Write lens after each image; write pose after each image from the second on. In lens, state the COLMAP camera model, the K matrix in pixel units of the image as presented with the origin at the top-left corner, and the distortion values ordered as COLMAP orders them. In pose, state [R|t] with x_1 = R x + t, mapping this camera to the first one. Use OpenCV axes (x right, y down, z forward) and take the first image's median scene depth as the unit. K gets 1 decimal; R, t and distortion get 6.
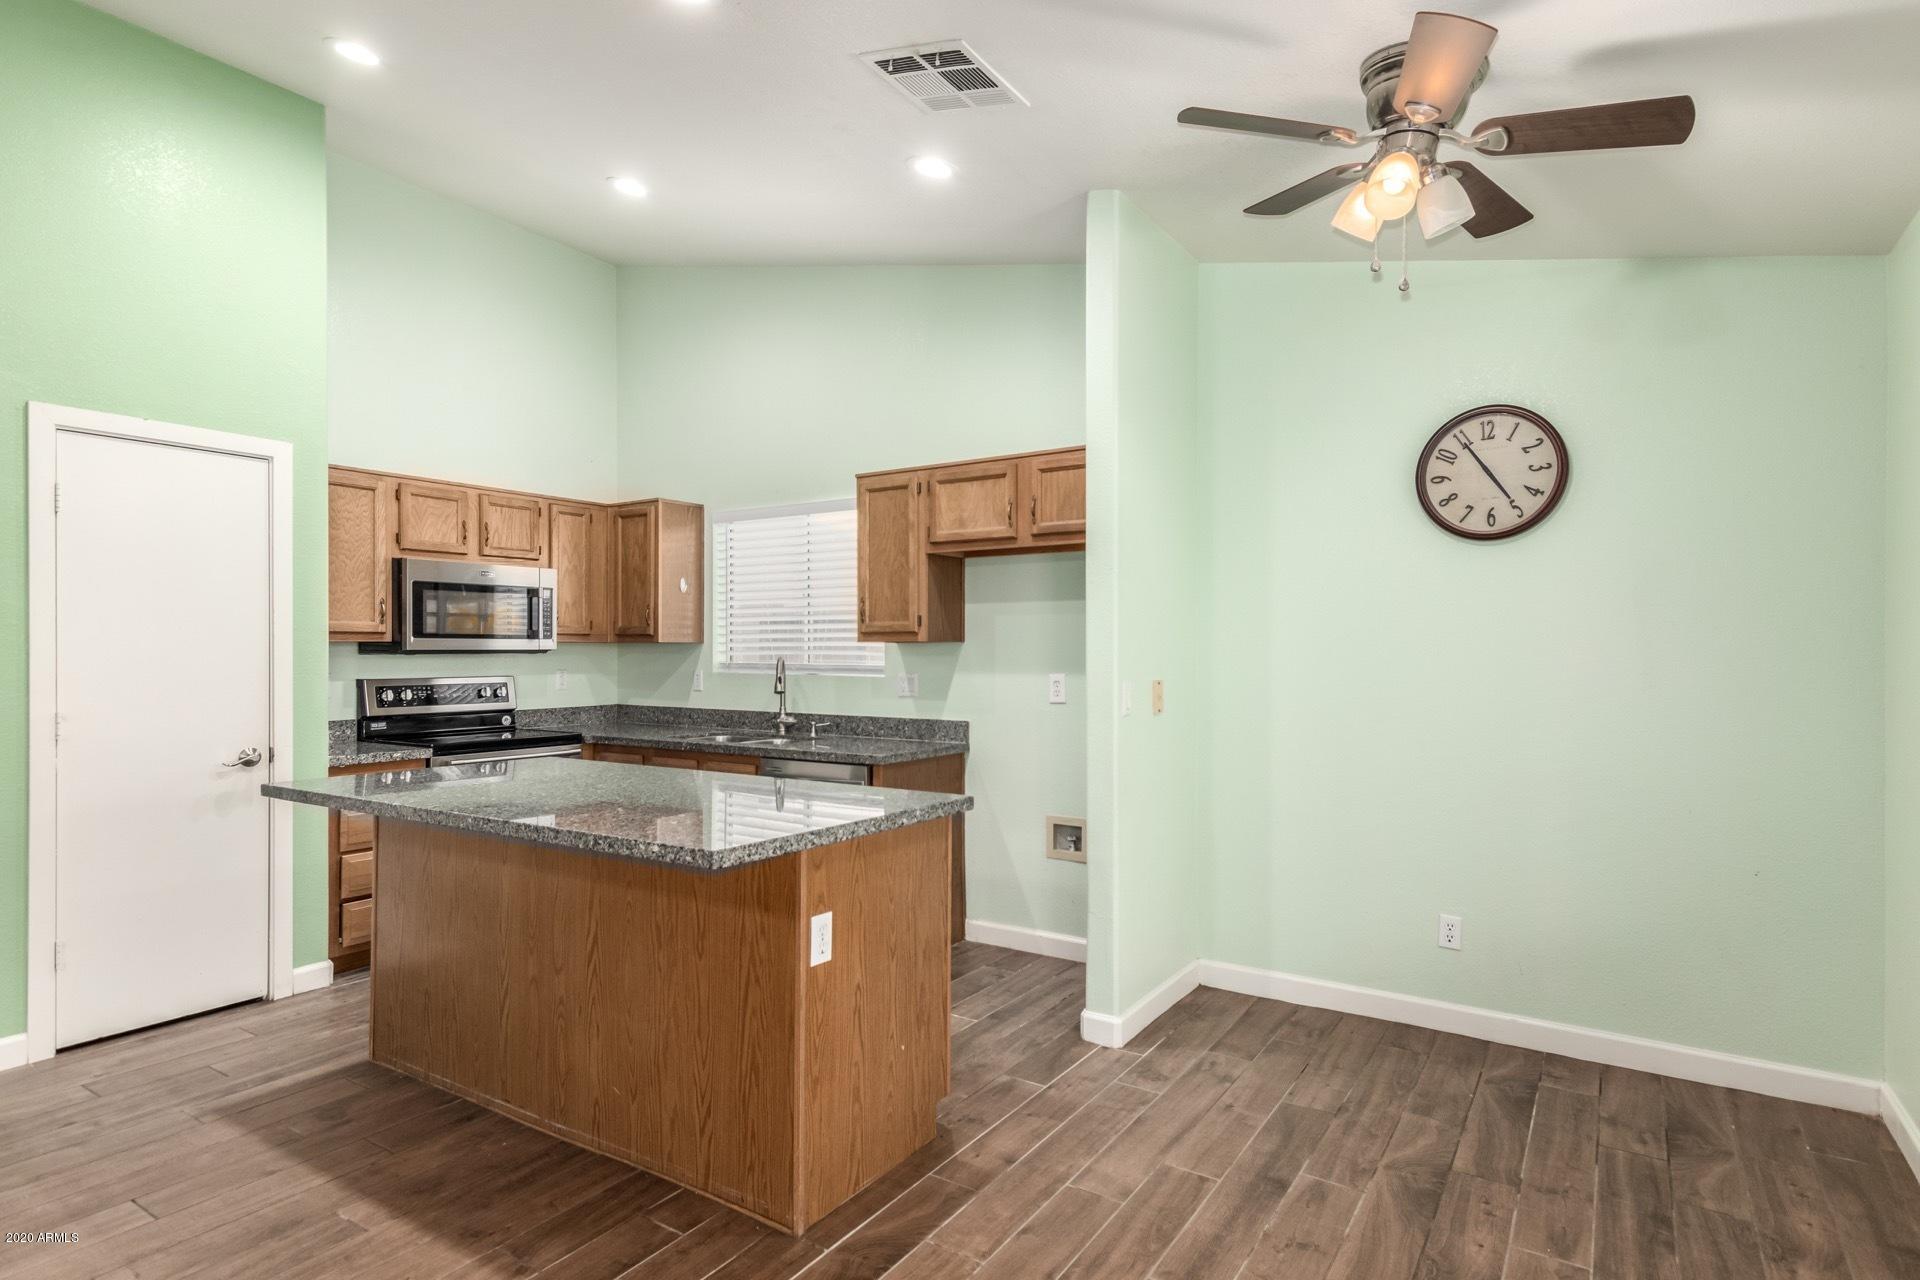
lens RADIAL K [[1006.6, 0, 978.3], [0, 1006.6, 646.9], [0, 0, 1]] dist [0.024563, -0.001740]
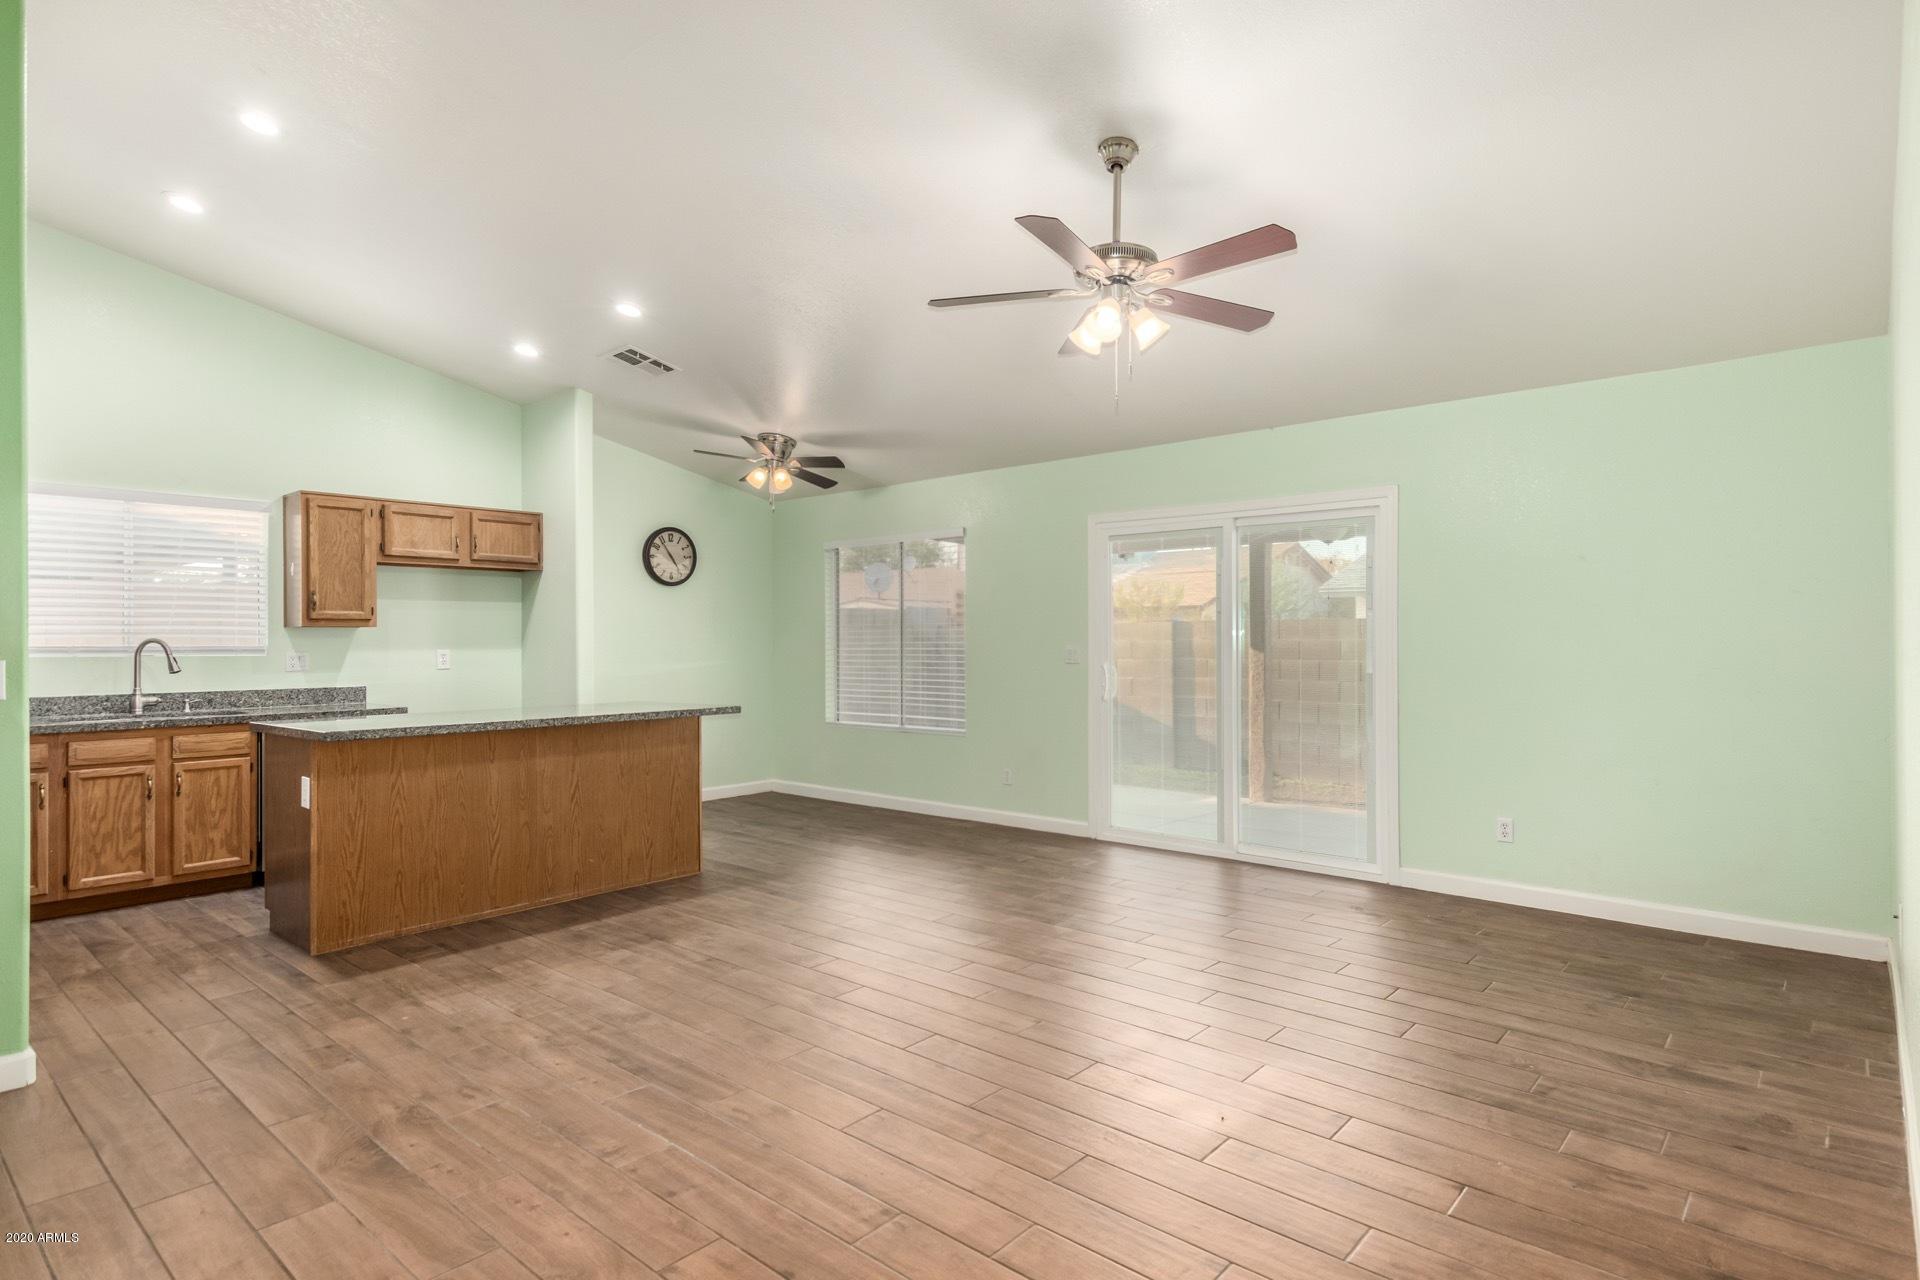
lens RADIAL K [[1006.6, 0, 988.2], [0, 1006.6, 641.6], [0, 0, 1]] dist [0.024563, -0.001740]
pose [[0.118611, -0.002212, 0.992938, -1.327172], [0.000553, 0.999998, 0.002162, 0.012496], [-0.992941, 0.000292, 0.118612, 0.017104]]
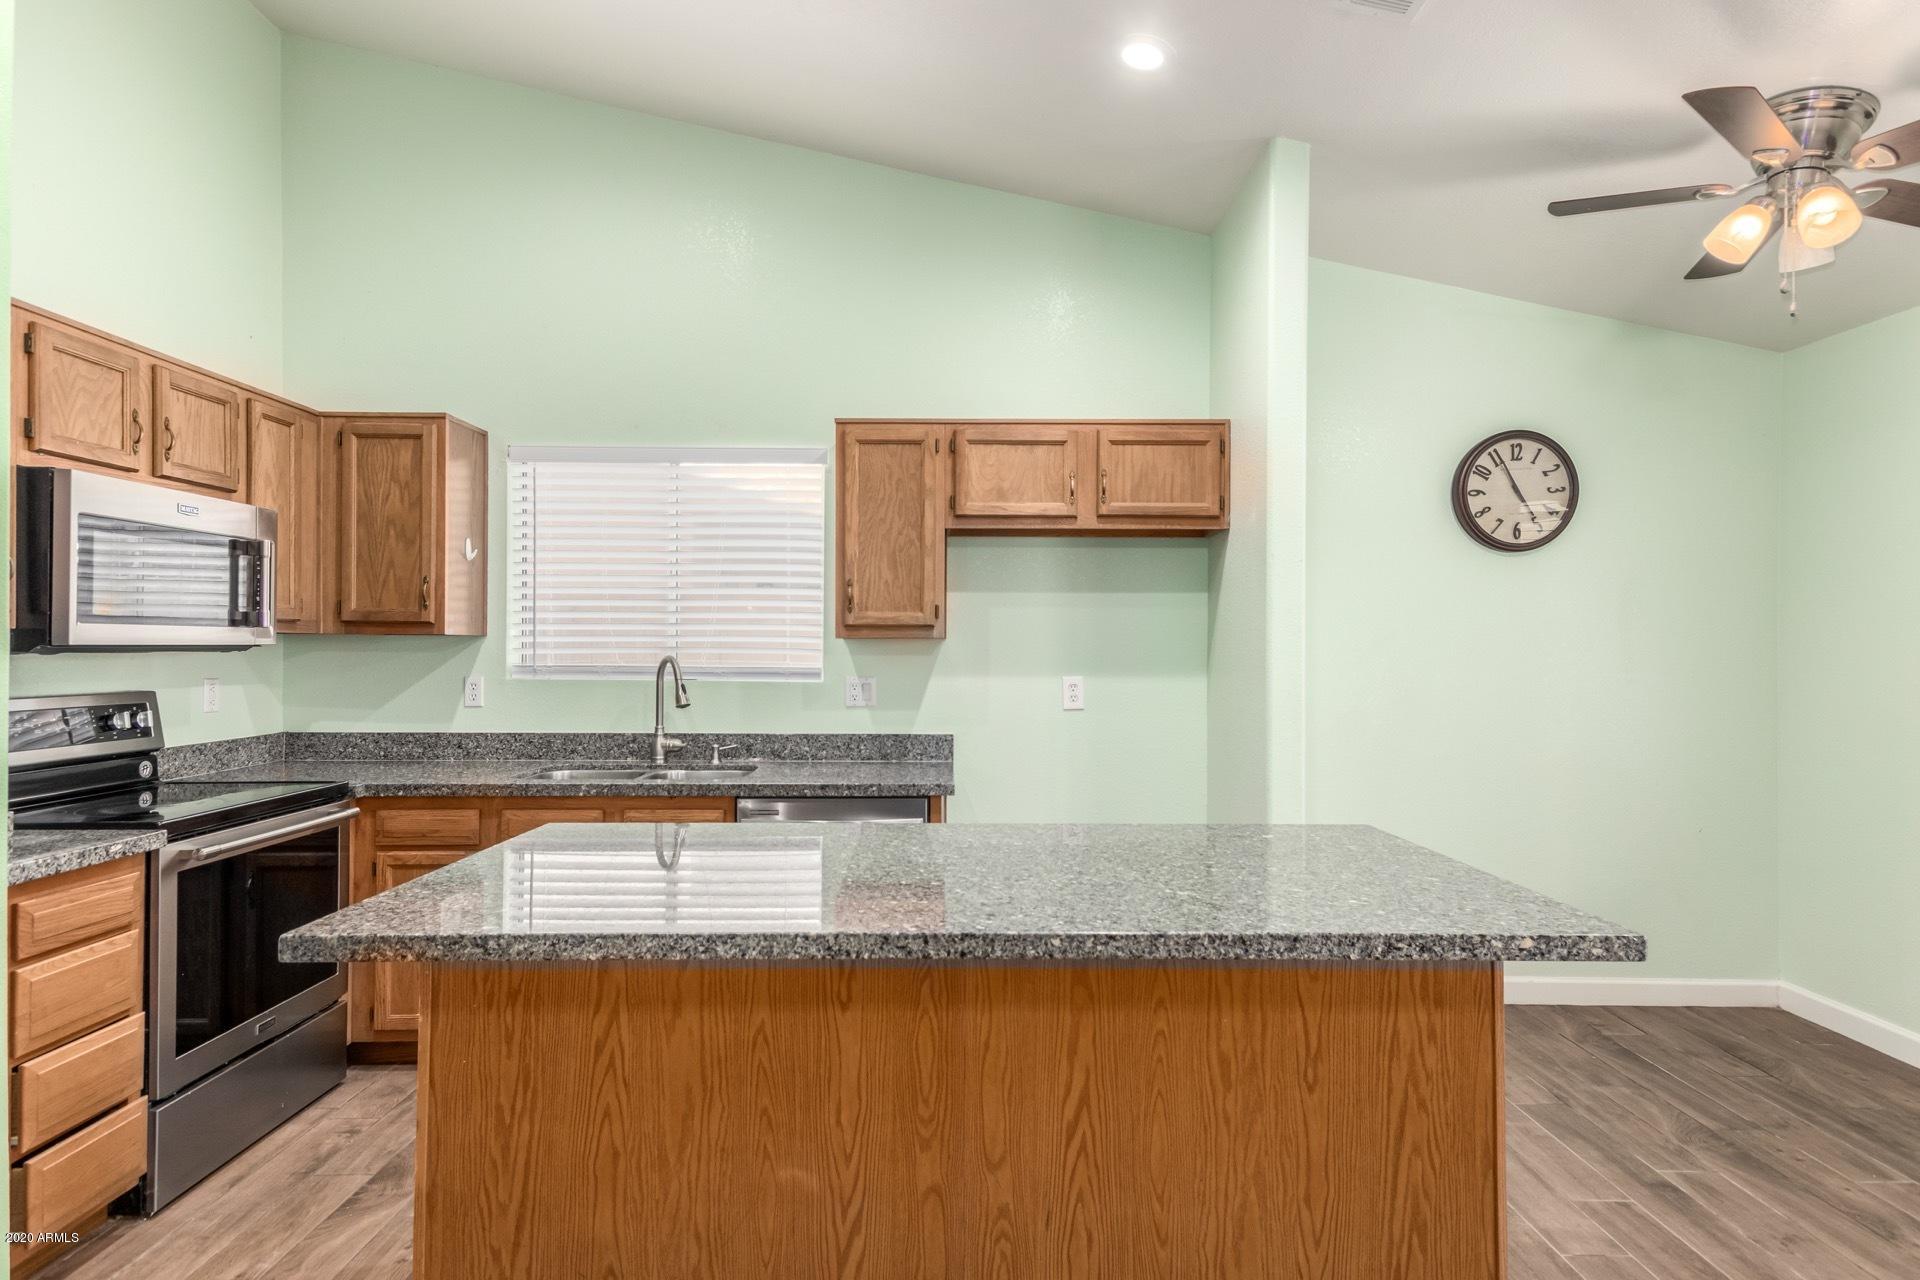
lens RADIAL K [[1043.4, 0, 961.1], [0, 1043.4, 642.1], [0, 0, 1]] dist [0.036117, -0.008254]
pose [[0.831187, 0.005844, 0.555962, -0.508118], [-0.006147, 0.999980, -0.001321, -0.000873], [-0.555959, -0.002320, 0.831207, 0.302776]]
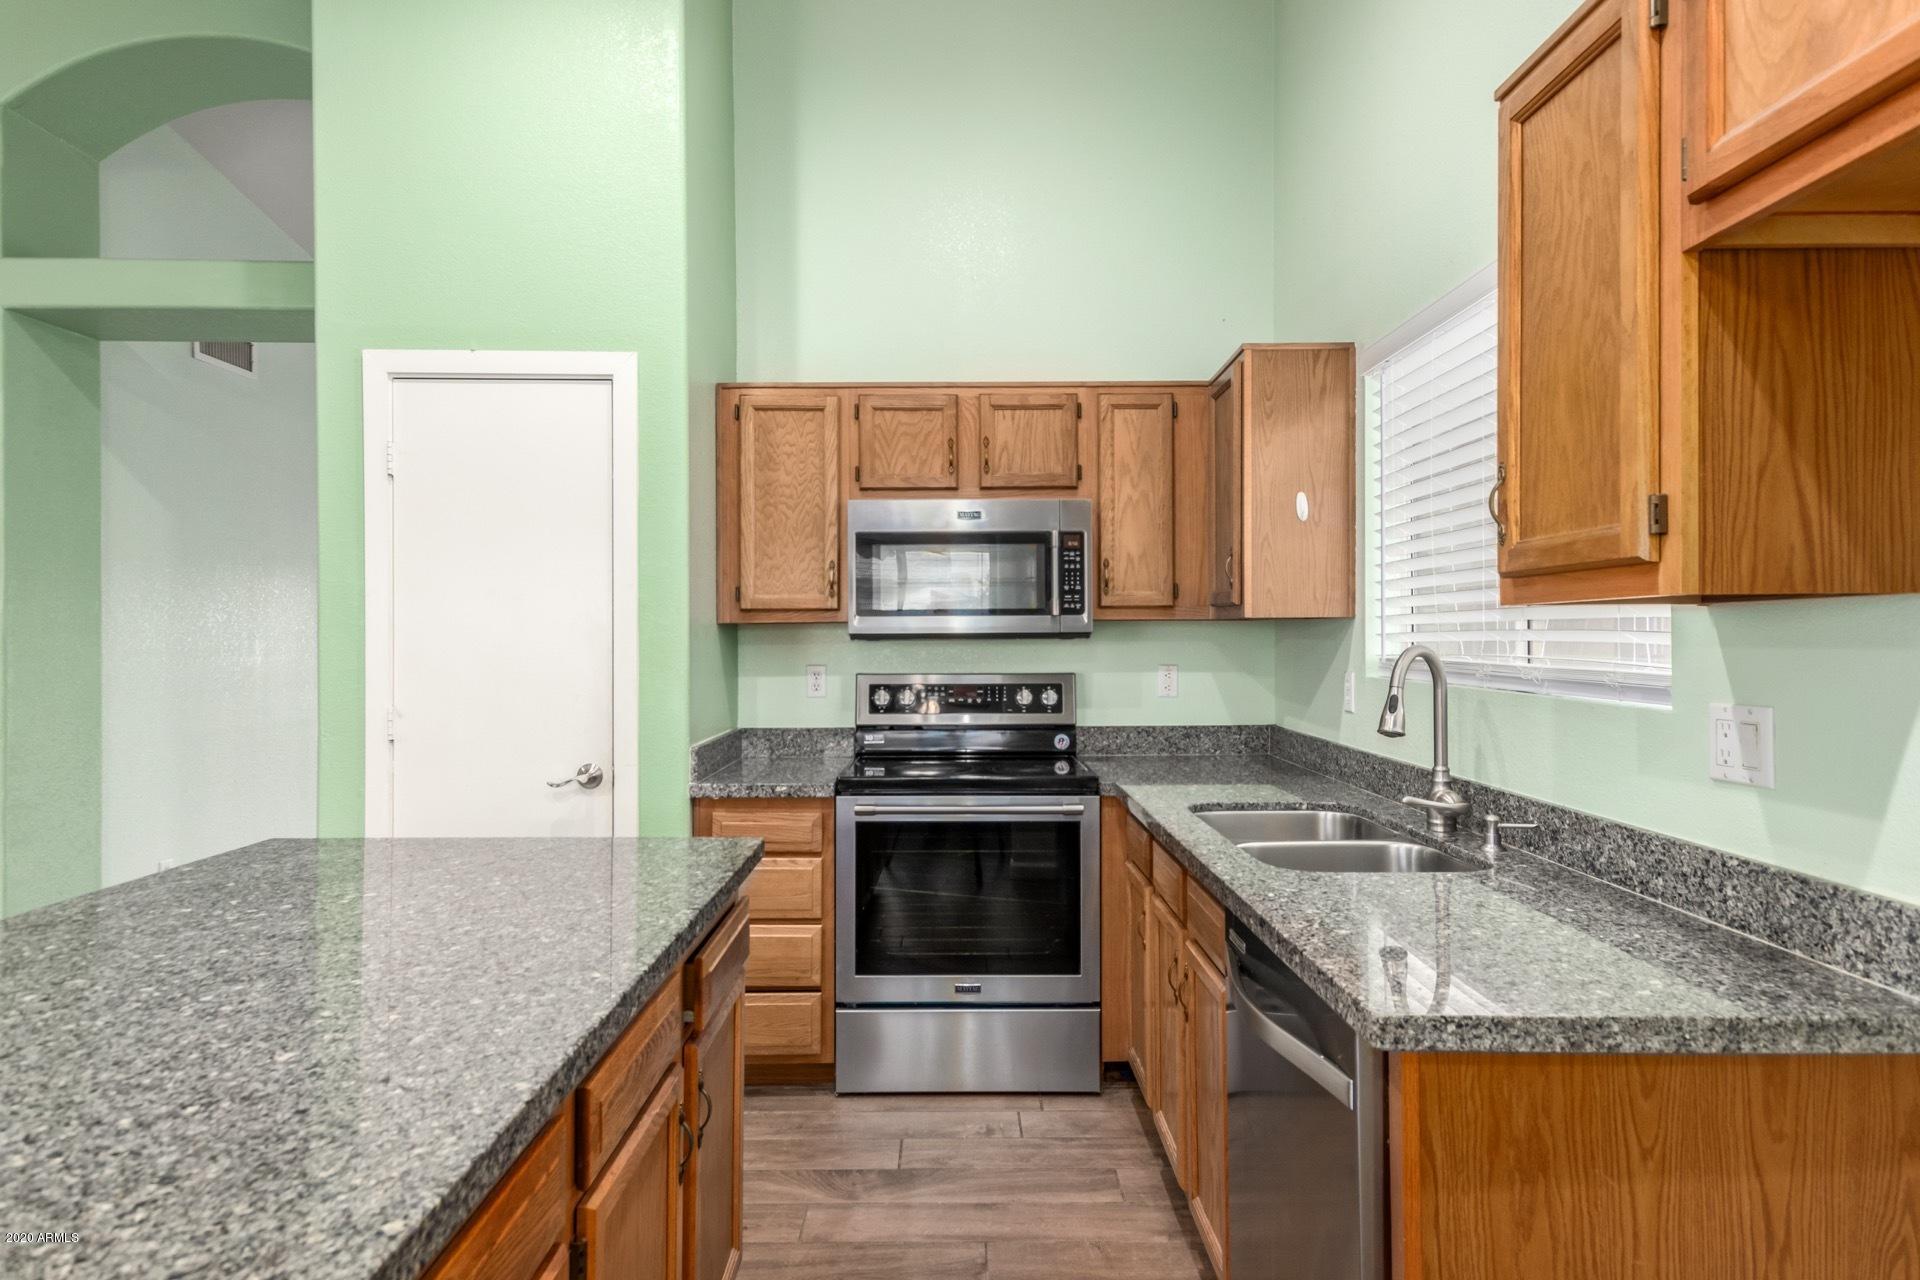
lens RADIAL K [[1043.4, 0, 962.3], [0, 1043.4, 626.7], [0, 0, 1]] dist [0.036117, -0.008254]
pose [[0.551695, -0.010489, -0.833980, 0.071953], [0.007841, 0.999942, -0.007389, 0.004026], [0.834009, -0.002463, 0.551746, 0.701195]]
